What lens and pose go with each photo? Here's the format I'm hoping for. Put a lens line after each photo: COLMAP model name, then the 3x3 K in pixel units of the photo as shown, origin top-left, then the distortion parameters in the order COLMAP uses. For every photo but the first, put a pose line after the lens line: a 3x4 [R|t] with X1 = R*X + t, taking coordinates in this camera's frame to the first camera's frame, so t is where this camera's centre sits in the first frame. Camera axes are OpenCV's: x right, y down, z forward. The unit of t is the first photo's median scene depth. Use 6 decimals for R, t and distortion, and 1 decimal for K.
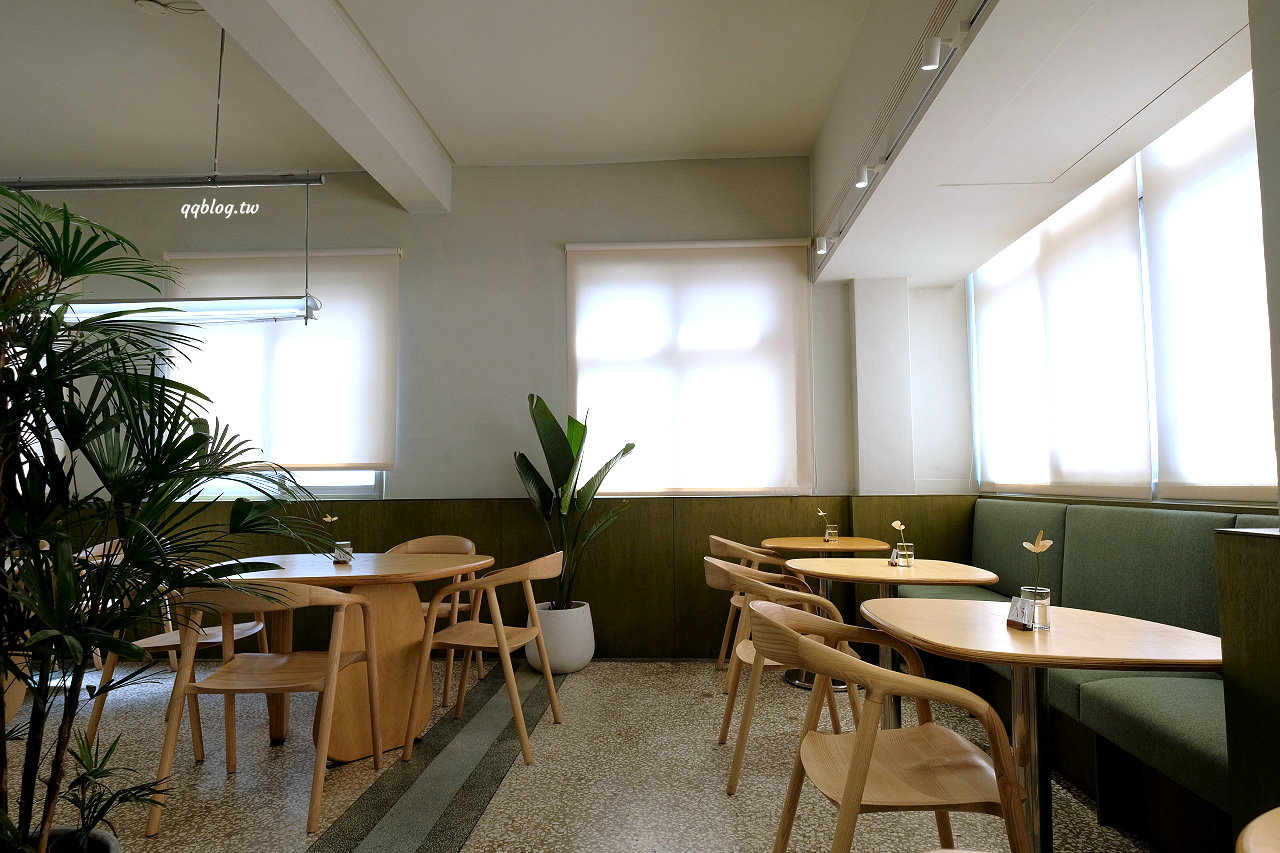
lens RADIAL K [[726.8, 0, 640.3], [0, 726.8, 427.9], [0, 0, 1]] dist [-0.000757, -0.000430]
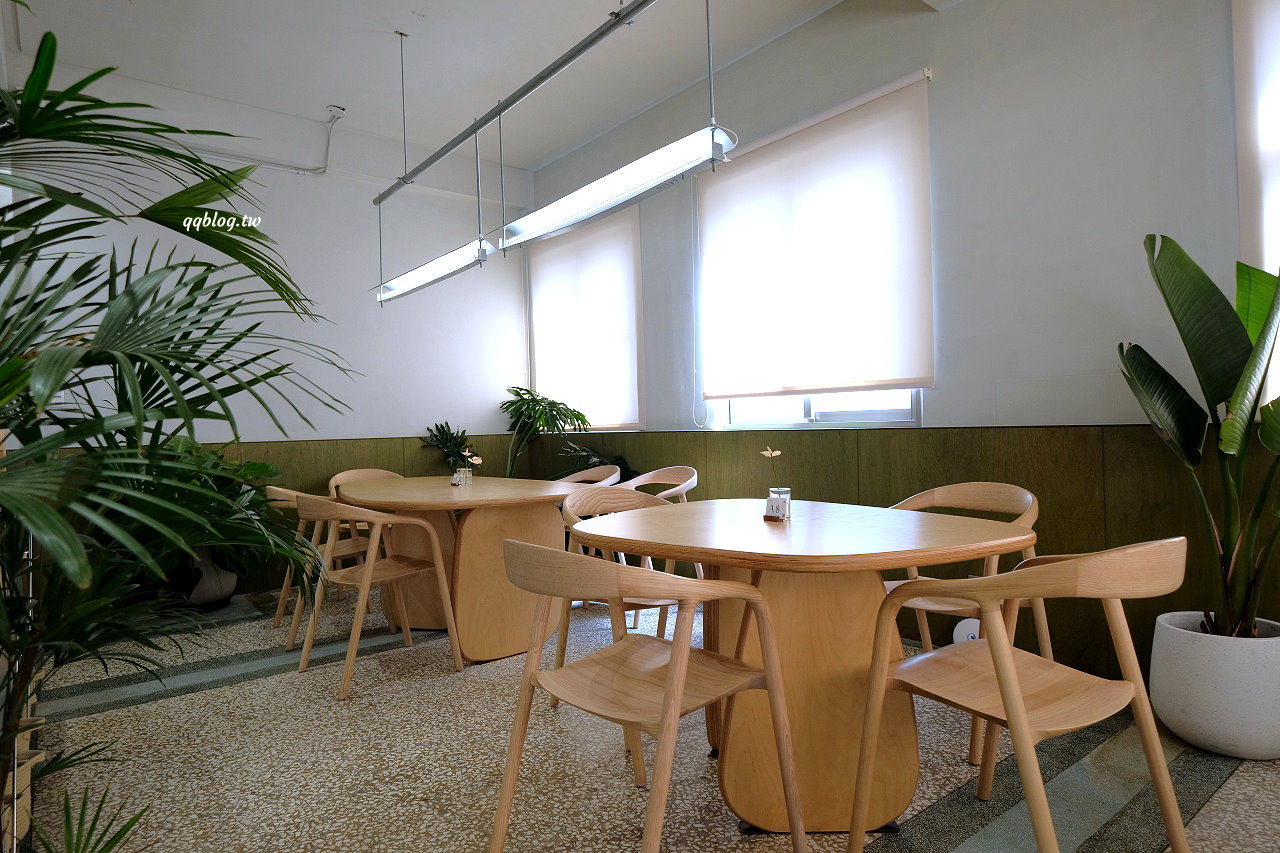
lens RADIAL K [[726.8, 0, 641.5], [0, 726.8, 422.4], [0, 0, 1]] dist [-0.000757, -0.000430]
pose [[0.666197, -0.009667, -0.745714, 0.002128], [0.072624, 0.996005, 0.051968, 0.038126], [0.742232, -0.088778, 0.664237, 0.338165]]
